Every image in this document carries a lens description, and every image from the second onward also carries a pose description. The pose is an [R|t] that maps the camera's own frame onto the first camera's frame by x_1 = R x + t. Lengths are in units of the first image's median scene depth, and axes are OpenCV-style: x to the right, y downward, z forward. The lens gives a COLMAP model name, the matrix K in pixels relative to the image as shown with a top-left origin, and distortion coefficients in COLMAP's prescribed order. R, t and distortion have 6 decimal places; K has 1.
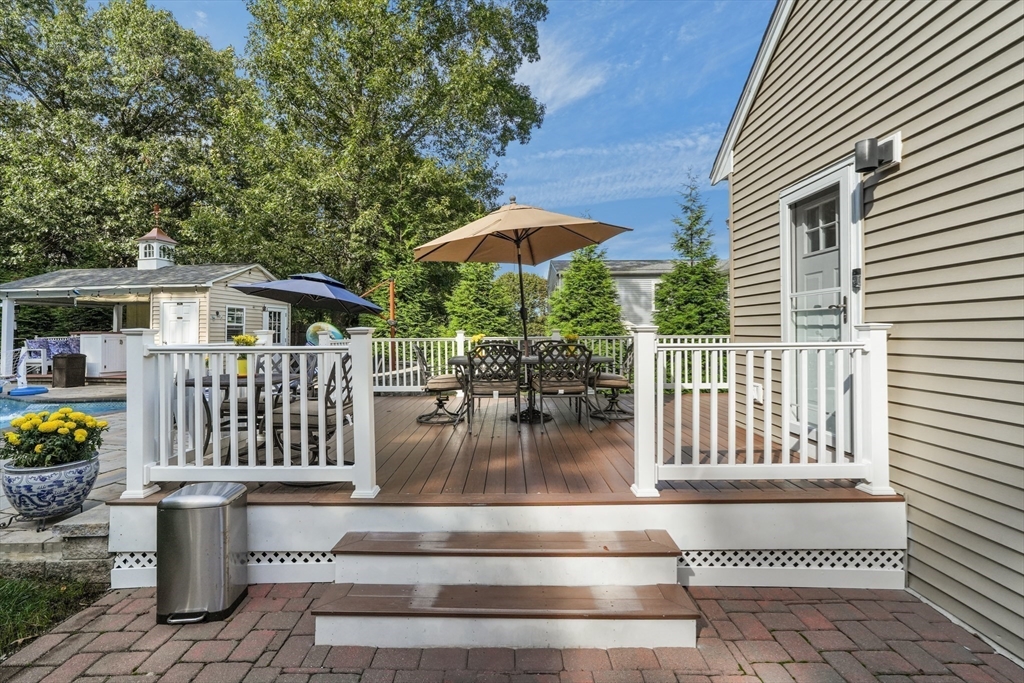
lens RADIAL K [[468.3, 0, 511.5], [0, 468.3, 333.7], [0, 0, 1]] dist [-0.001196, 0.000293]
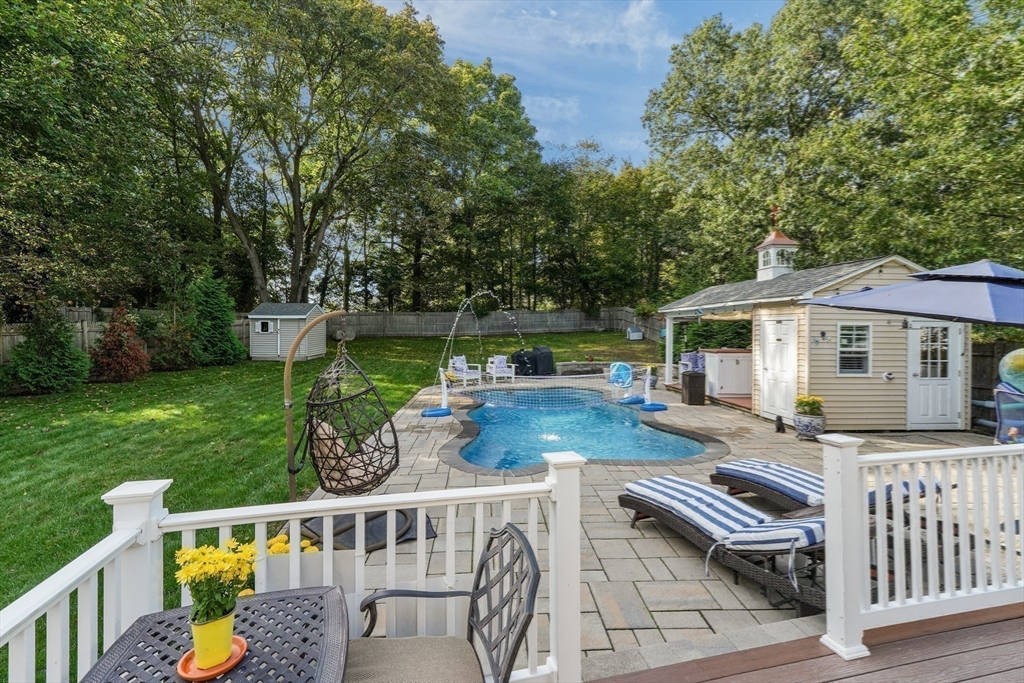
lens RADIAL K [[468.3, 0, 508.7], [0, 468.3, 322.7], [0, 0, 1]] dist [-0.001196, 0.000293]
pose [[0.241139, -0.008724, -0.970451, -0.046908], [-0.004831, 0.999936, -0.010190, -0.050037], [0.970479, 0.007145, 0.241081, 0.347772]]
